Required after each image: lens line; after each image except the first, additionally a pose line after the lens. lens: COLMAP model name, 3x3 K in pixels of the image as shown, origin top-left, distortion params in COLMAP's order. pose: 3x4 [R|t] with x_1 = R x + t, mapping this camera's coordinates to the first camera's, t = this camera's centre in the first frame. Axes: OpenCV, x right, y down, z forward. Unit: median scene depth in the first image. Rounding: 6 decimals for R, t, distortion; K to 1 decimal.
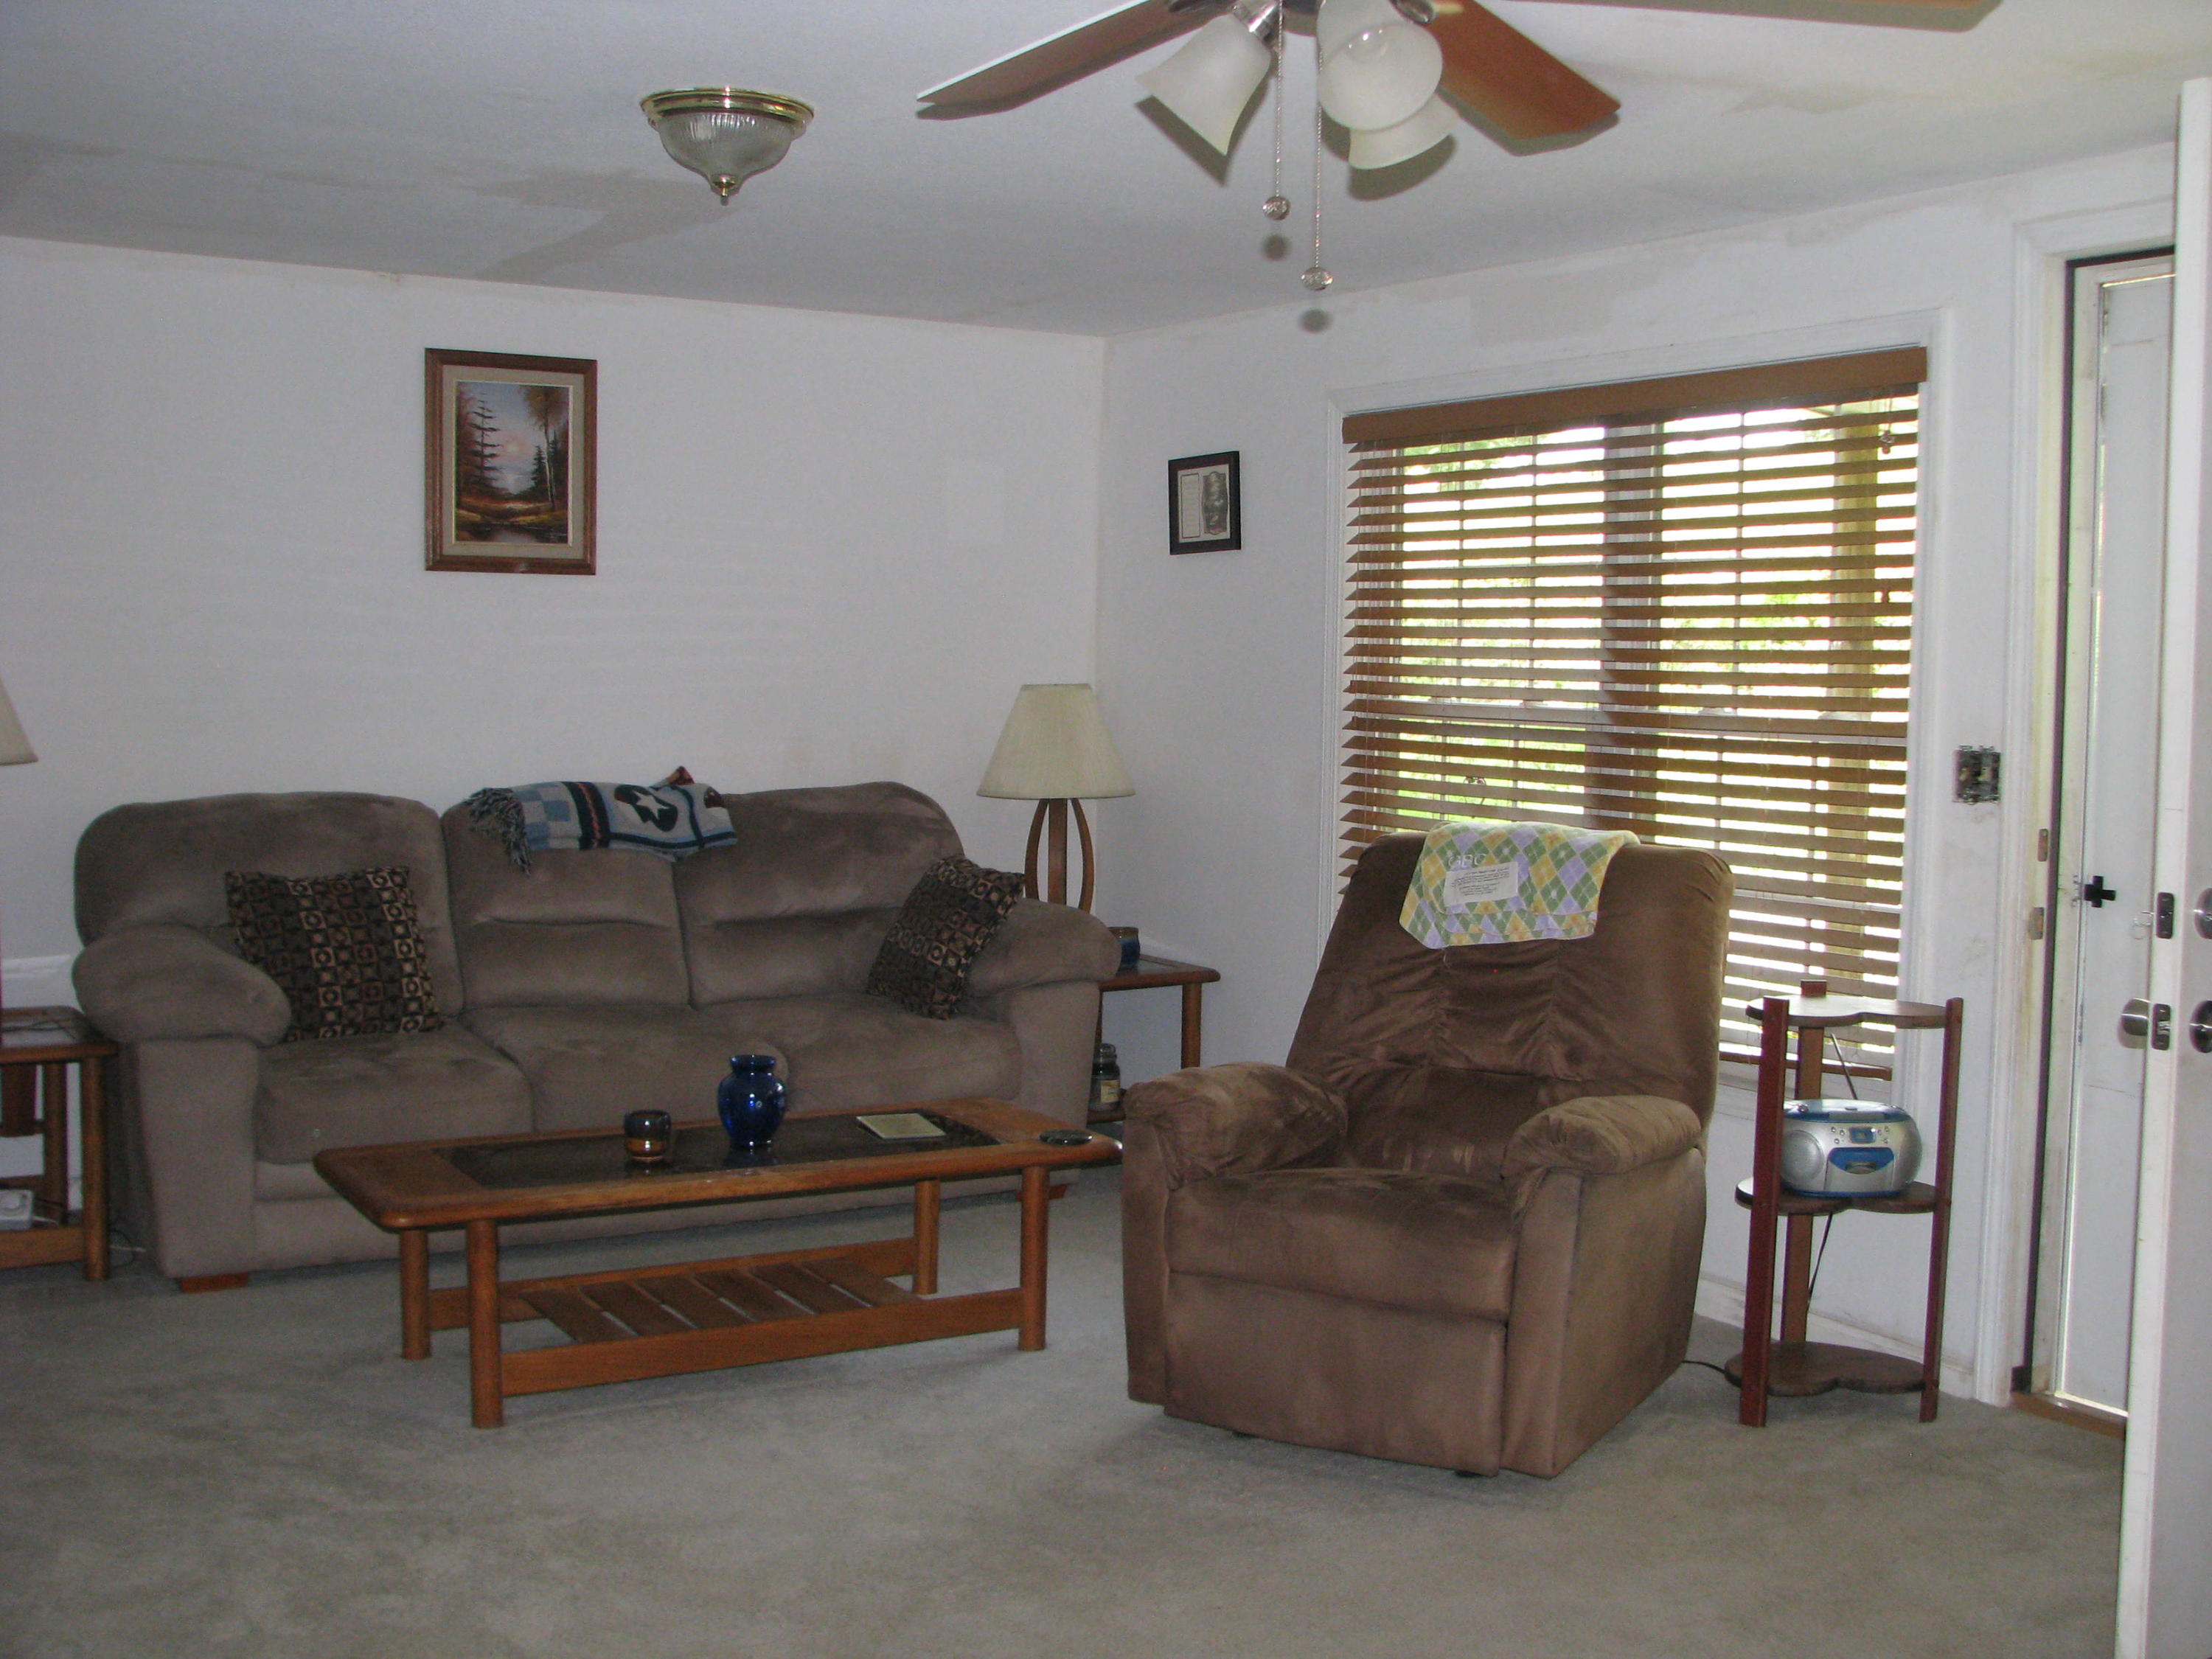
lens RADIAL K [[2356.2, 0, 1106.0], [0, 2356.2, 829.5], [0, 0, 1]] dist [-0.177247, 0.142725]
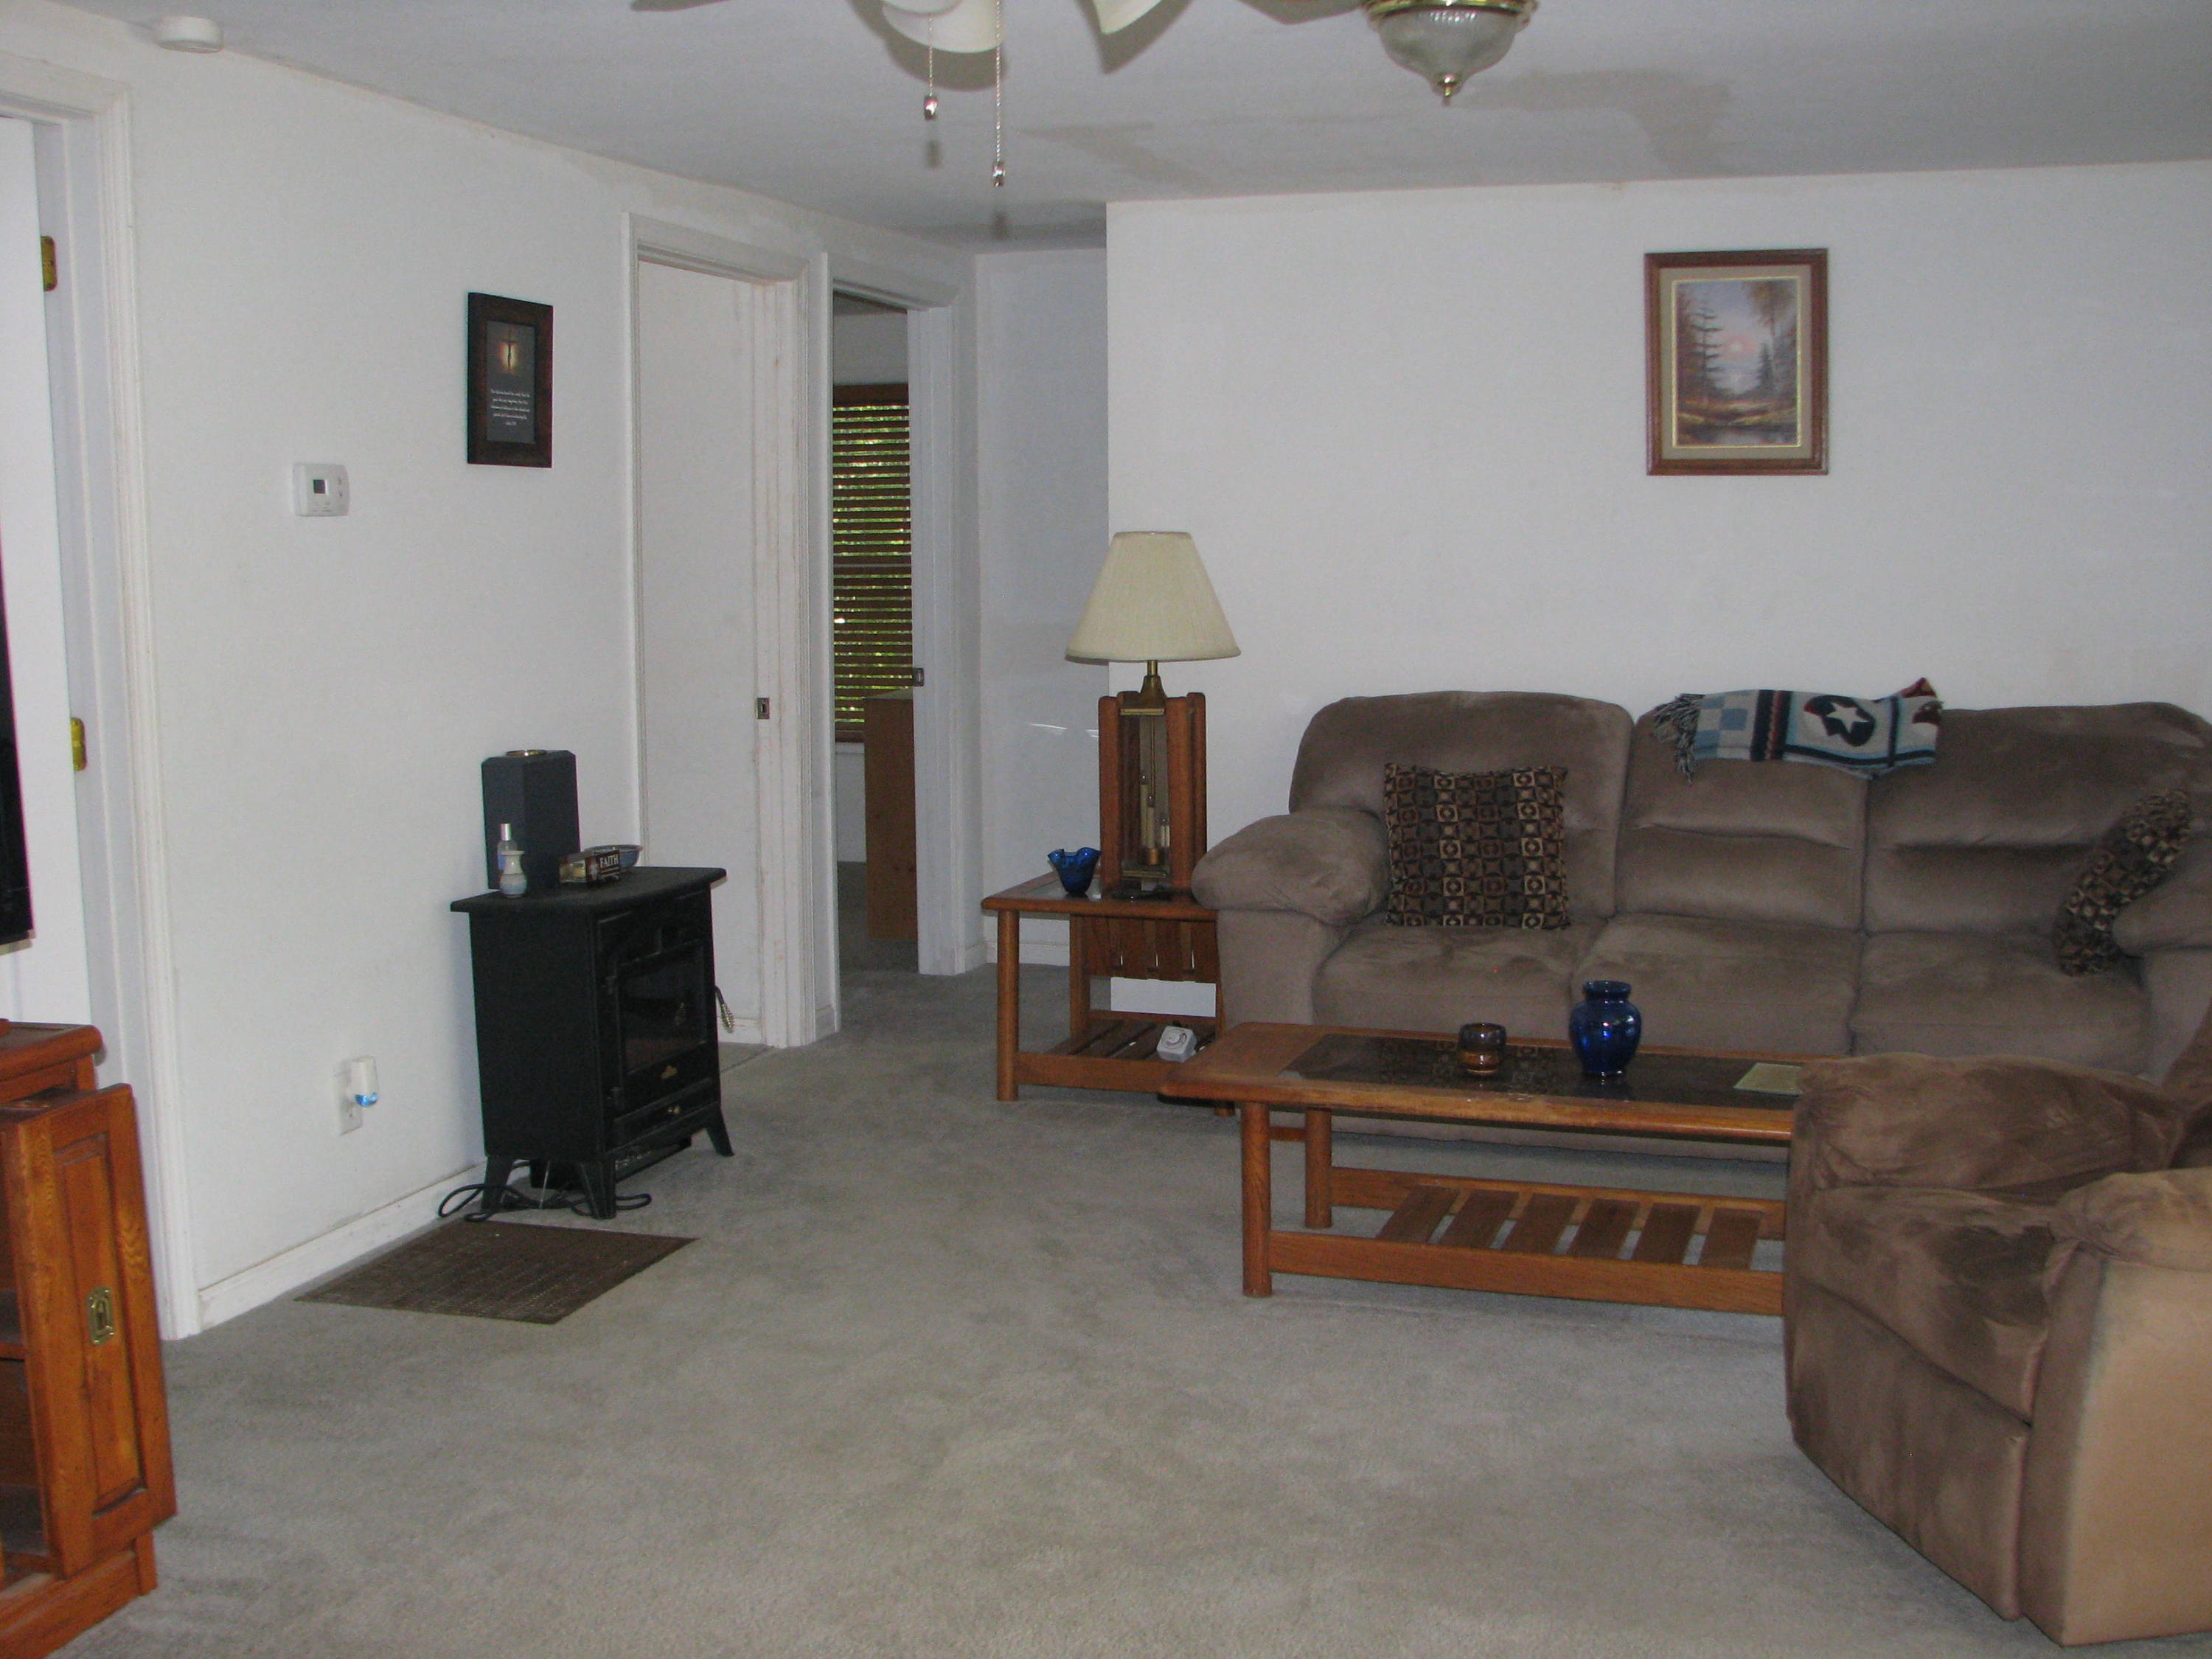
lens RADIAL K [[2327.6, 0, 1106.0], [0, 2327.6, 829.5], [0, 0, 1]] dist [-0.159418, -0.011384]
pose [[0.640905, 0.073247, -0.764117, 0.336050], [-0.035208, 0.997194, 0.066058, -0.016404], [0.766812, -0.015434, 0.641686, 0.182257]]
